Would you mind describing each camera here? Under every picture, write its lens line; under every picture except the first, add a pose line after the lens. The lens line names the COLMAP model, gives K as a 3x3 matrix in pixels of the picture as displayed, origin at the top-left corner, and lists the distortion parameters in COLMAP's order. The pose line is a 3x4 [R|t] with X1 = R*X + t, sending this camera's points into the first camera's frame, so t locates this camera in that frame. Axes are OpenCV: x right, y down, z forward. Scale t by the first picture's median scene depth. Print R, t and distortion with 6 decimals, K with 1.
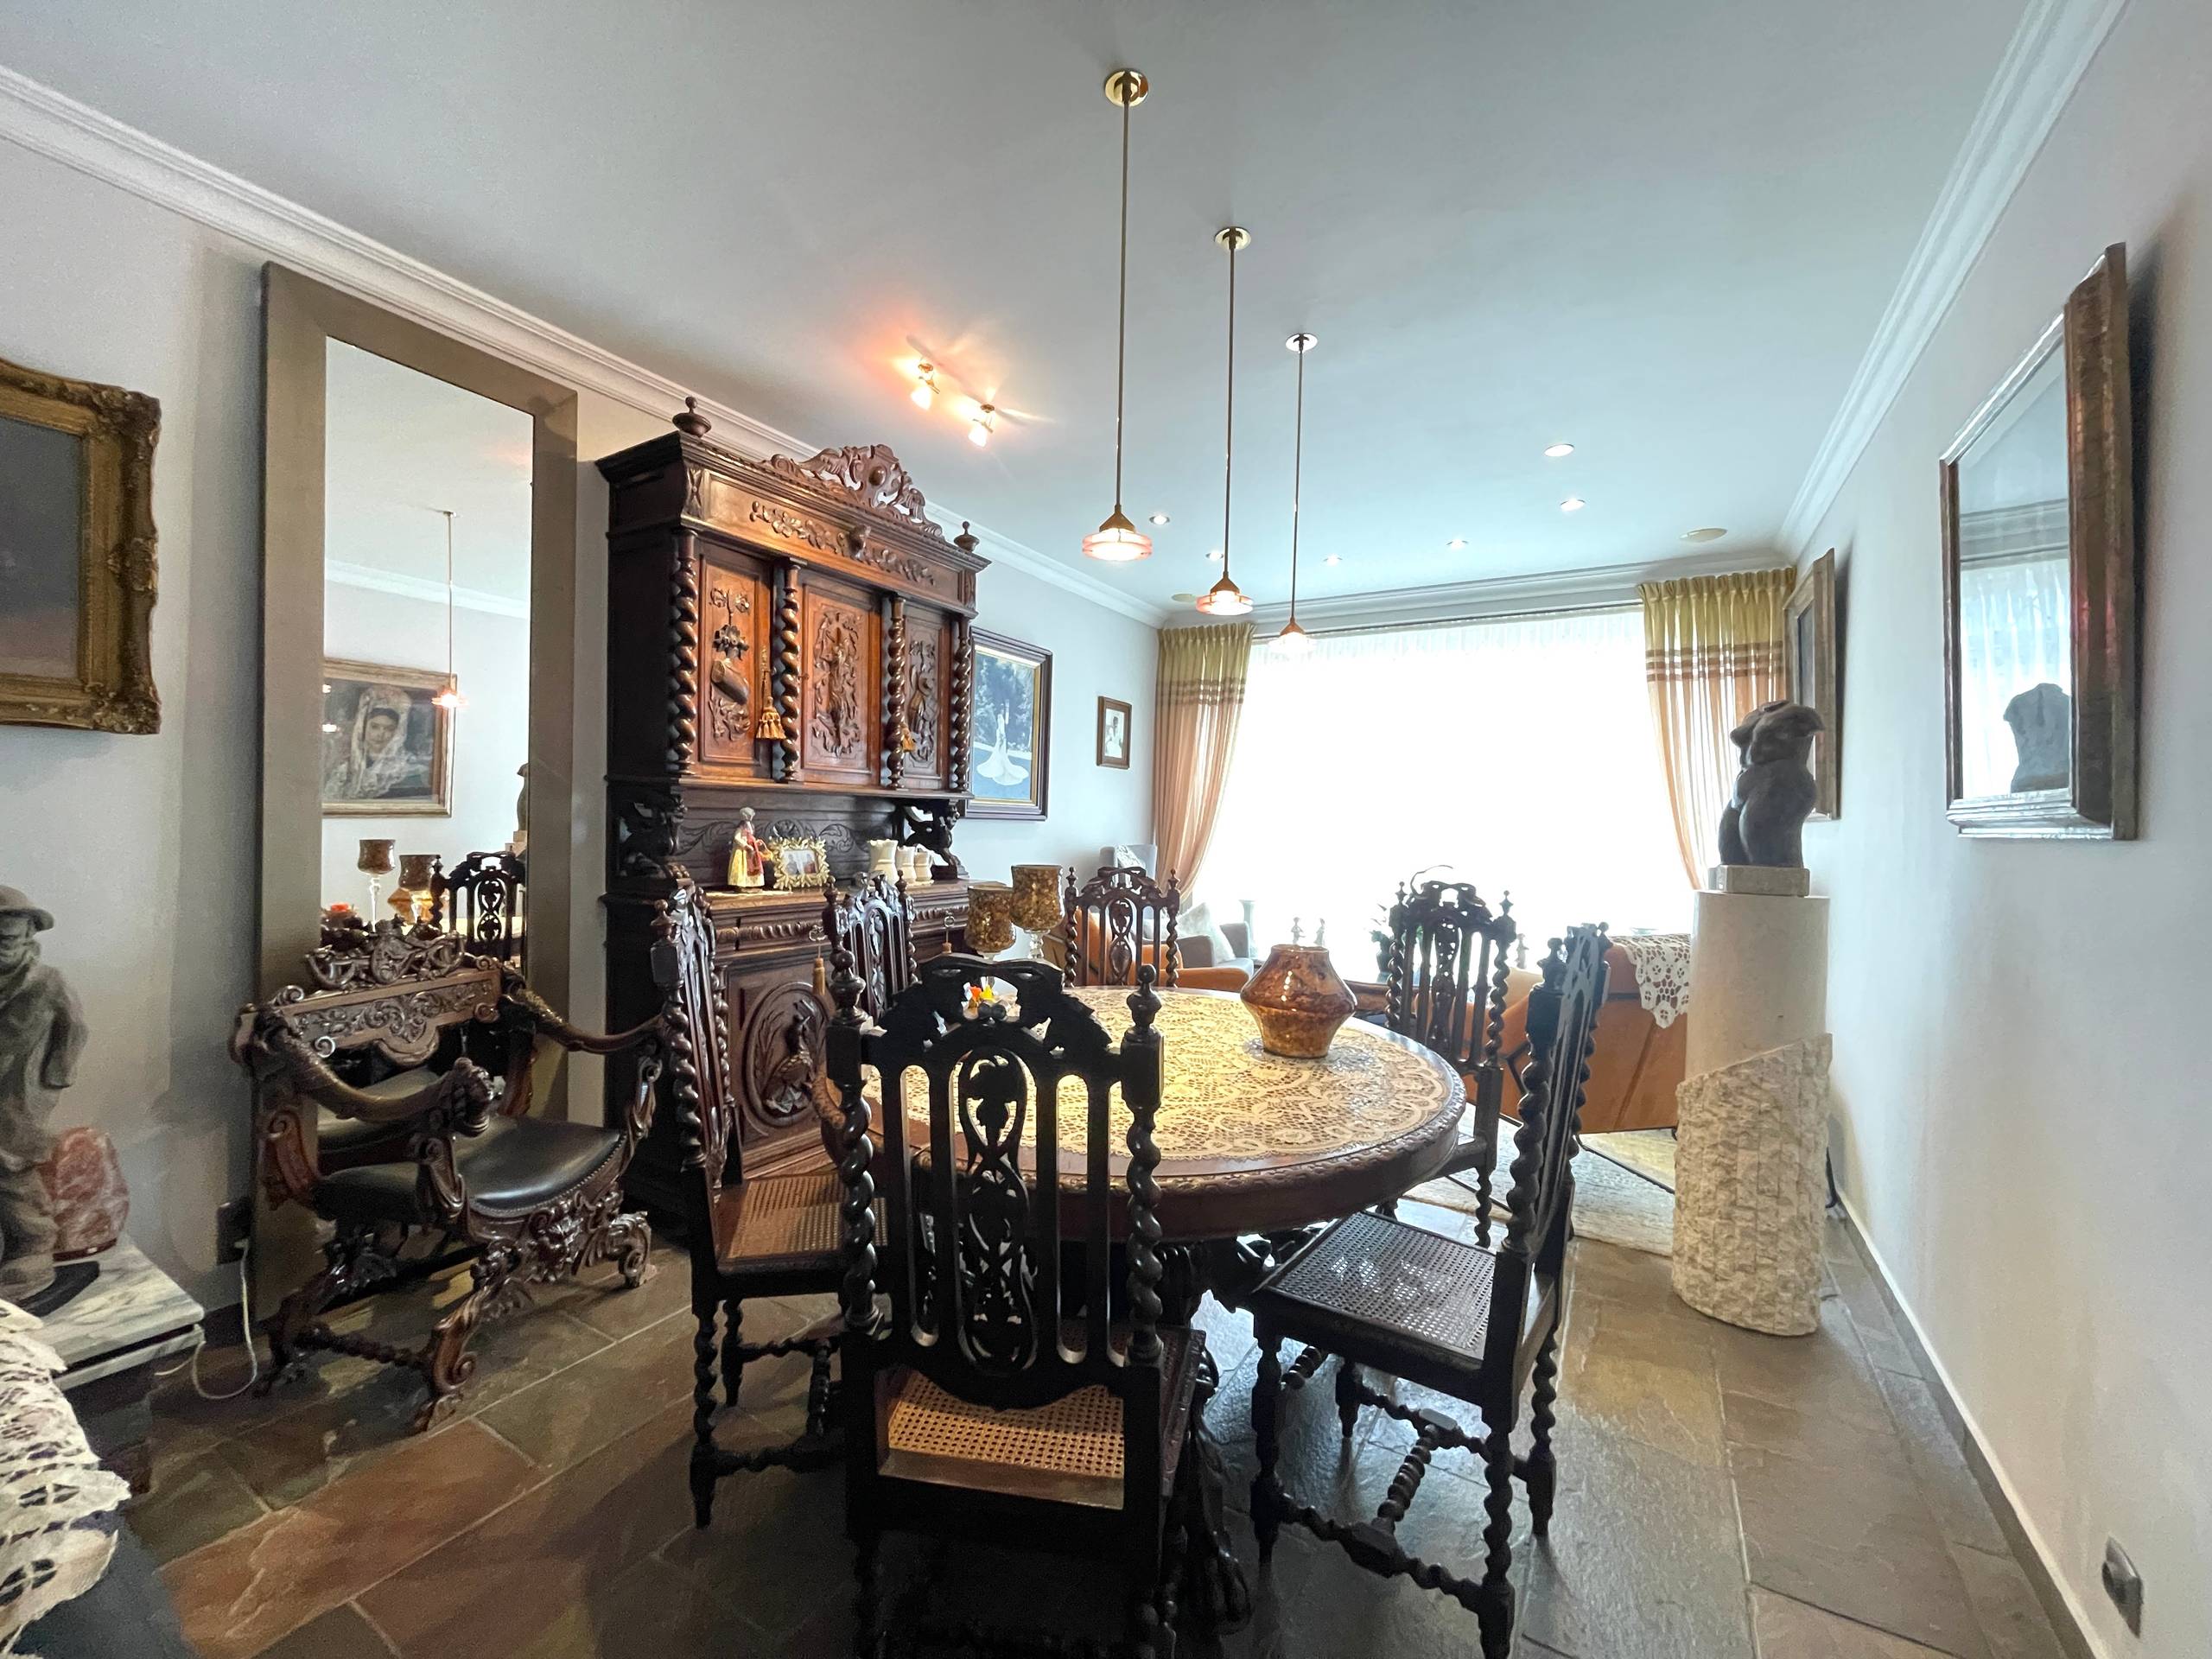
lens RADIAL K [[886.4, 0, 1099.5], [0, 886.4, 833.8], [0, 0, 1]] dist [0.009983, -0.004089]
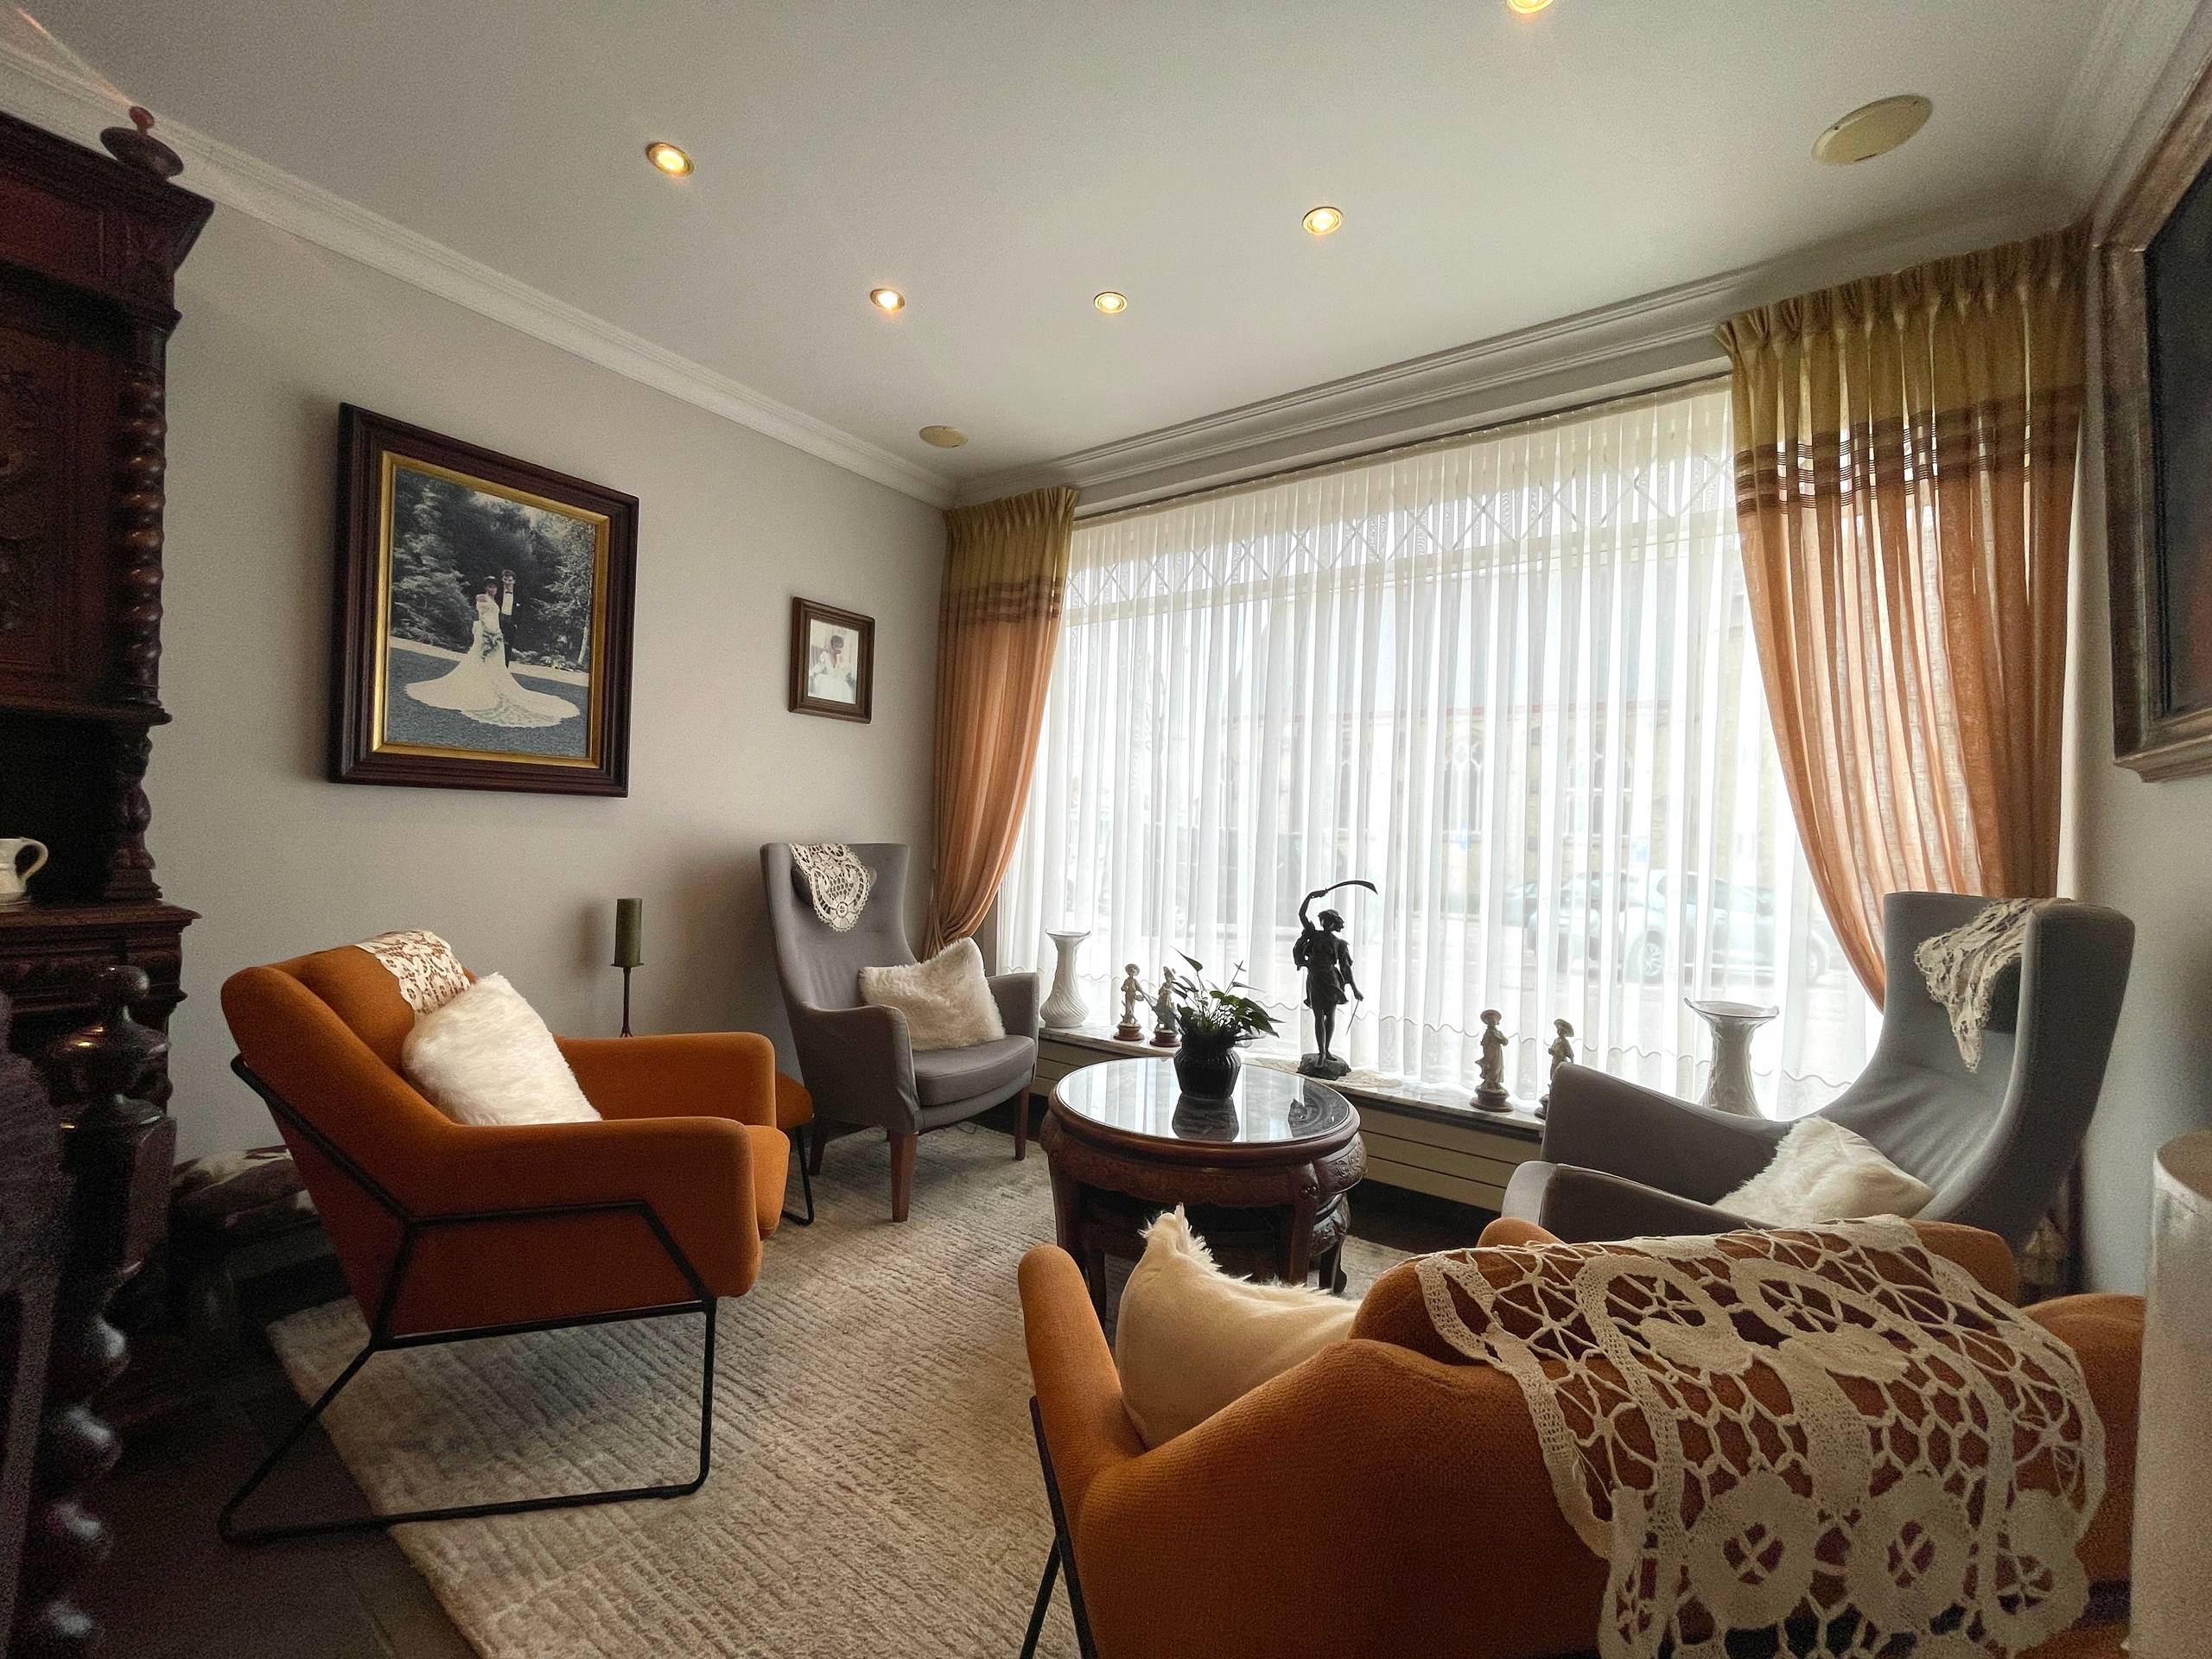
lens RADIAL K [[886.4, 0, 1099.5], [0, 886.4, 833.8], [0, 0, 1]] dist [0.009983, -0.004089]
pose [[0.996786, 0.007938, -0.079713, 0.308681], [-0.008882, 0.999894, -0.011496, 0.014285], [0.079614, 0.012167, 0.996752, 0.491112]]
